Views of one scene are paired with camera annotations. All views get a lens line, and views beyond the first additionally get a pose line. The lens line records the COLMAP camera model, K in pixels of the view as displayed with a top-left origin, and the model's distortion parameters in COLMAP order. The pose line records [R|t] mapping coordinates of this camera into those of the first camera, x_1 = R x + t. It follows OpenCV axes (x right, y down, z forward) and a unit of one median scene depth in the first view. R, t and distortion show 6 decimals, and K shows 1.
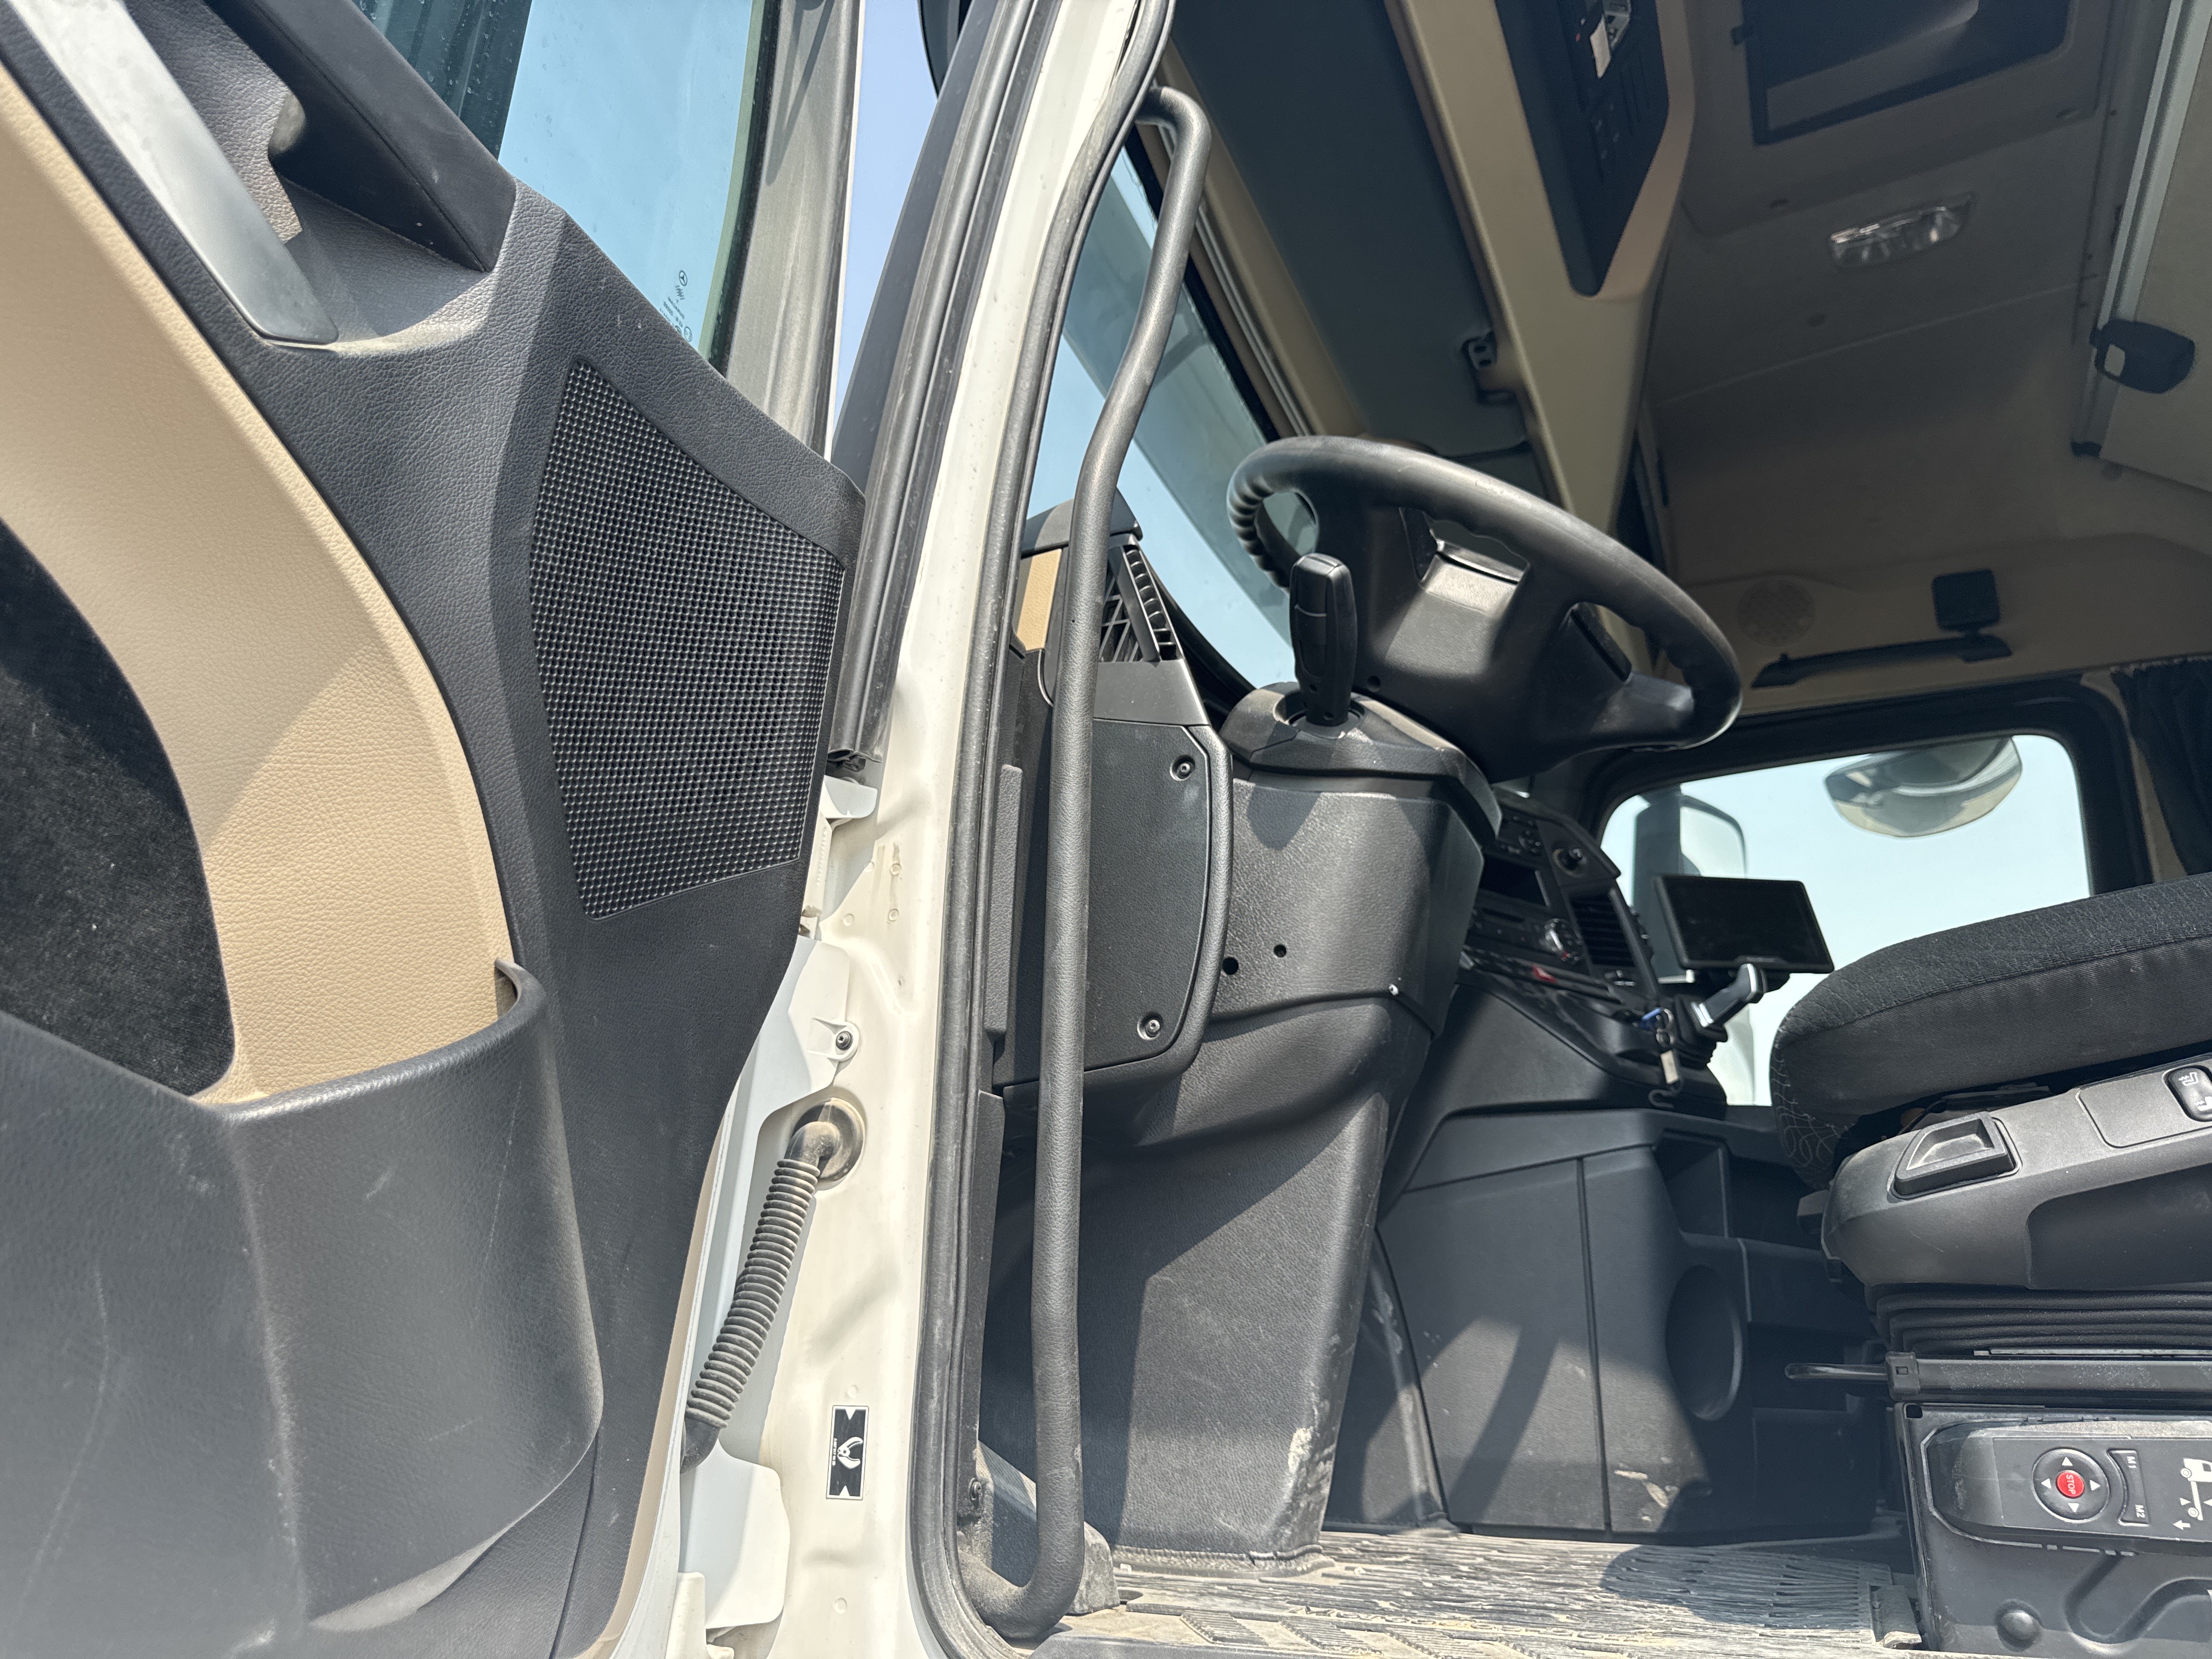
lens RADIAL K [[1554.4, 0, 1106.0], [0, 1554.4, 829.5], [0, 0, 1]] dist [-0.011374, -0.005813]
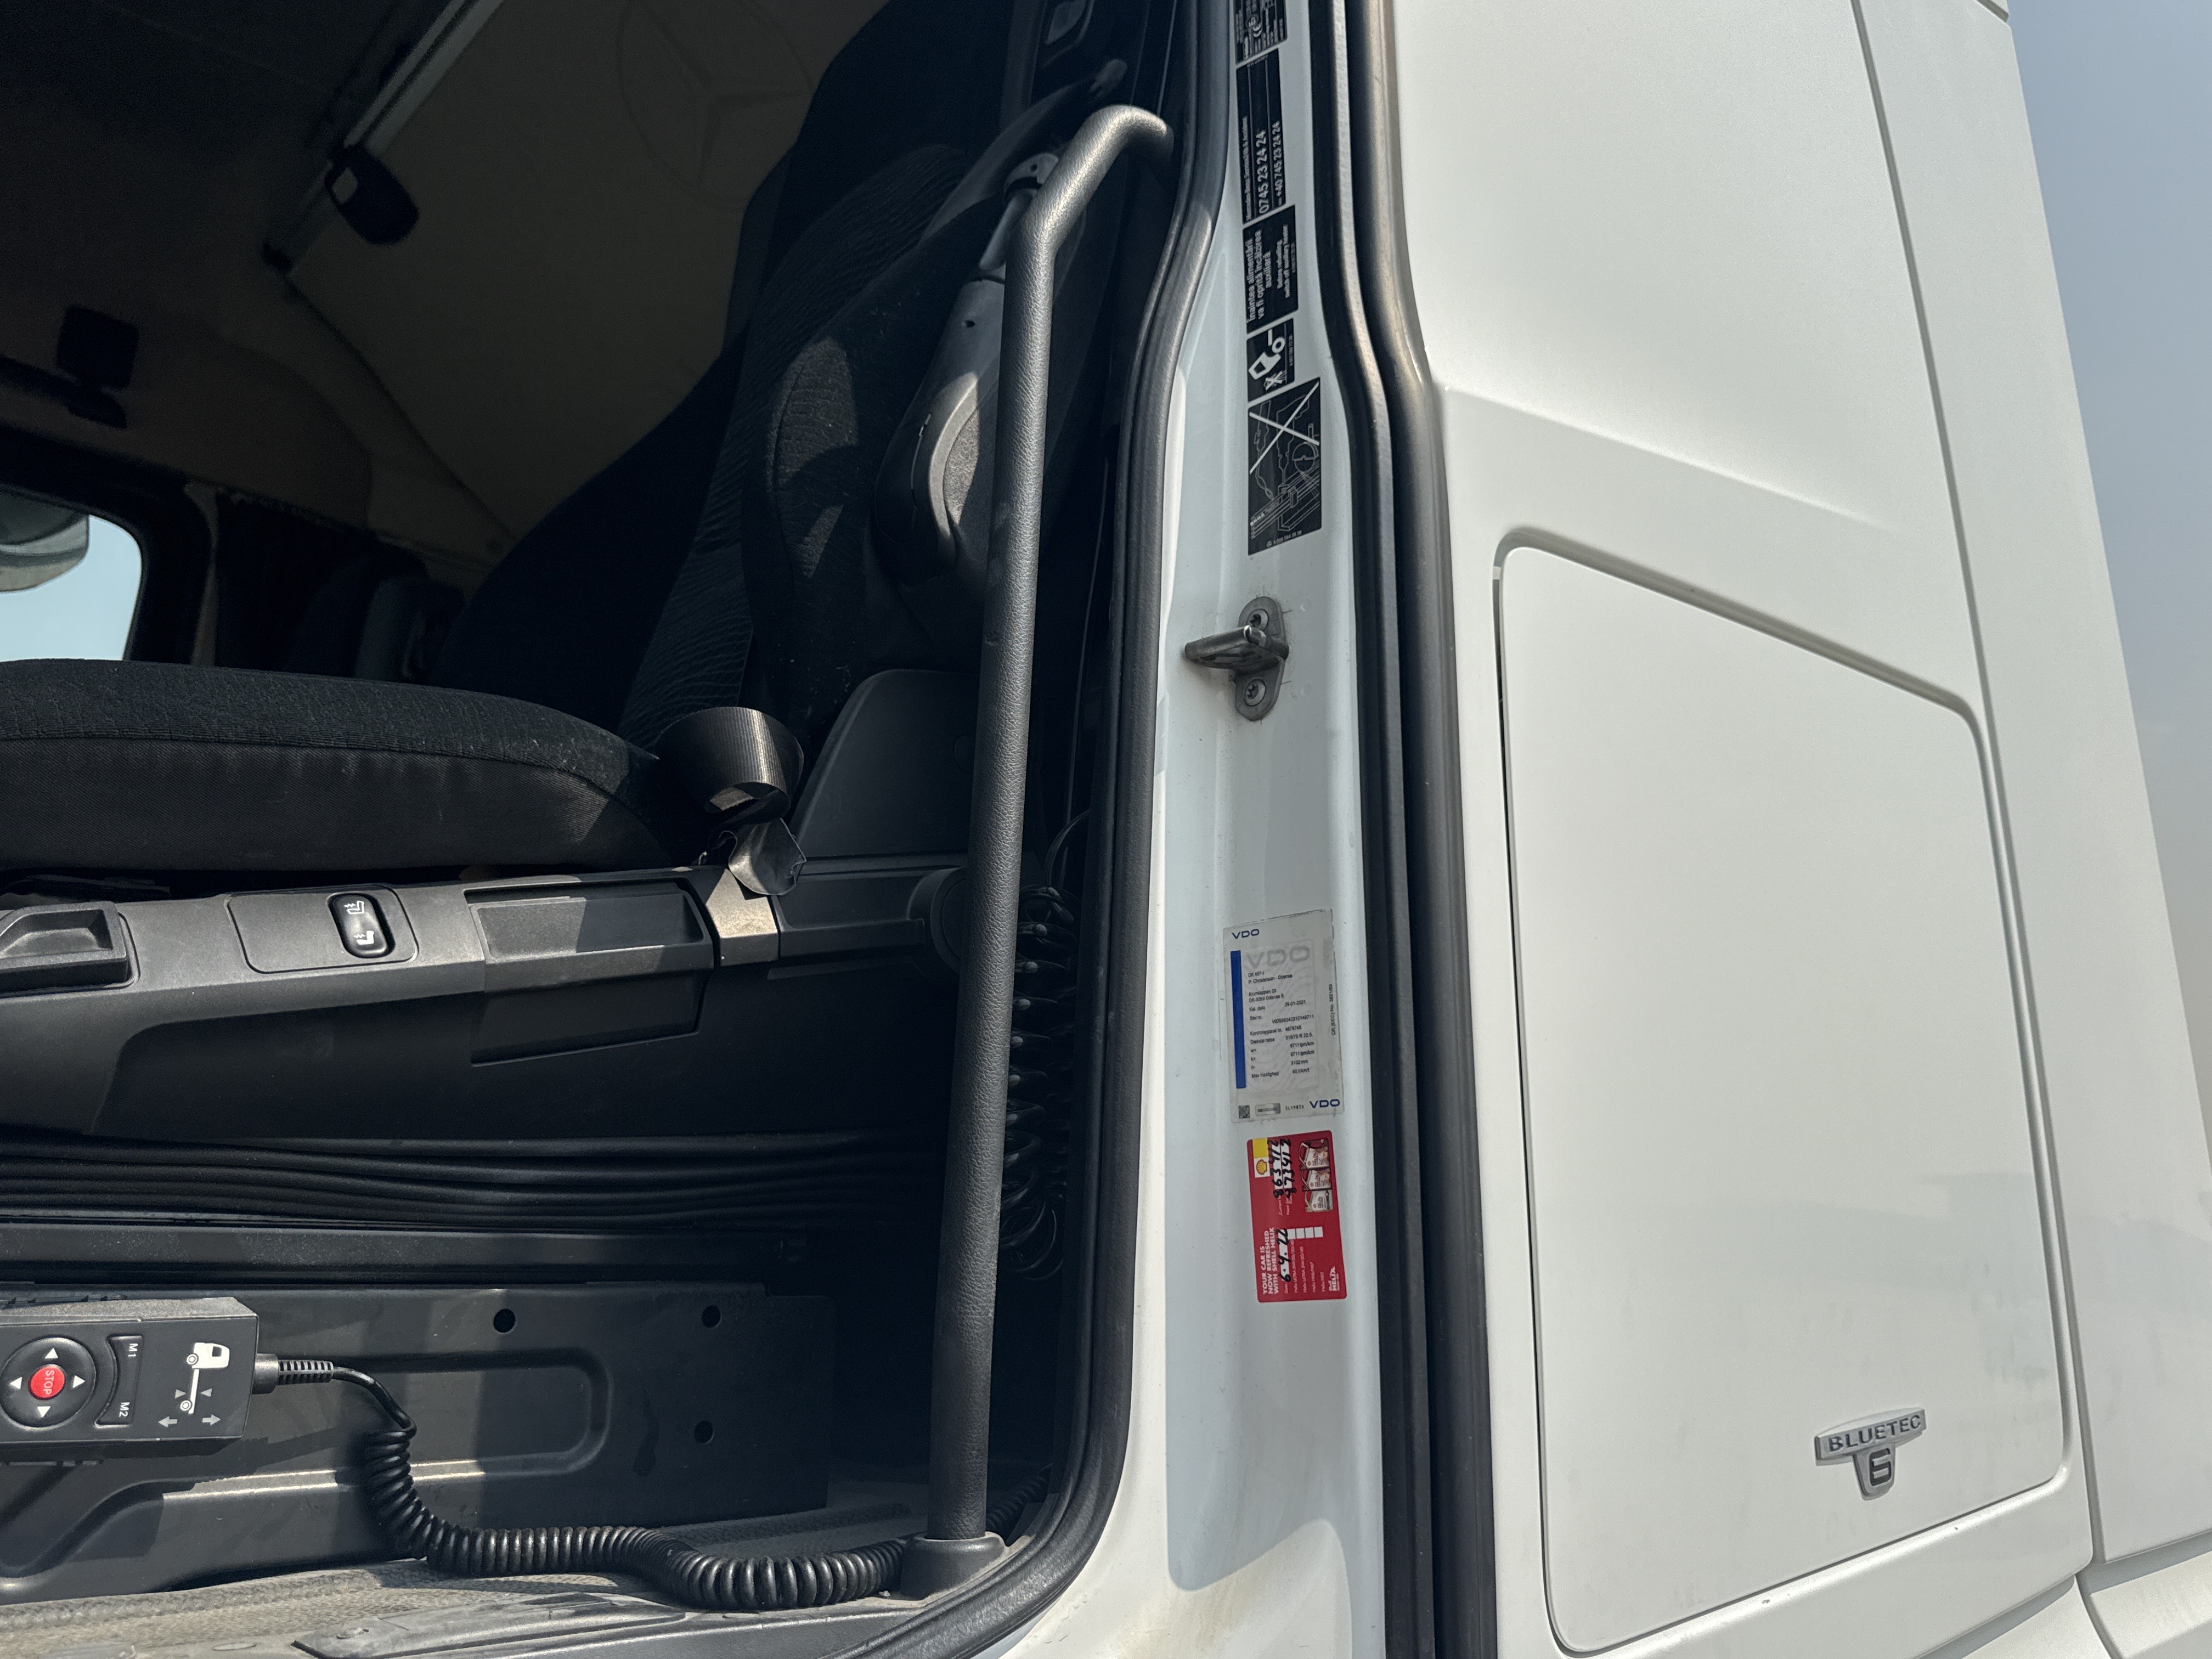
lens RADIAL K [[1663.7, 0, 1106.0], [0, 1663.7, 829.5], [0, 0, 1]] dist [-0.006131, -0.005865]
pose [[0.388425, 0.212153, 0.896726, 0.030121], [-0.308035, 0.947048, -0.090630, 0.074140], [-0.868470, -0.241020, 0.433208, 0.245064]]
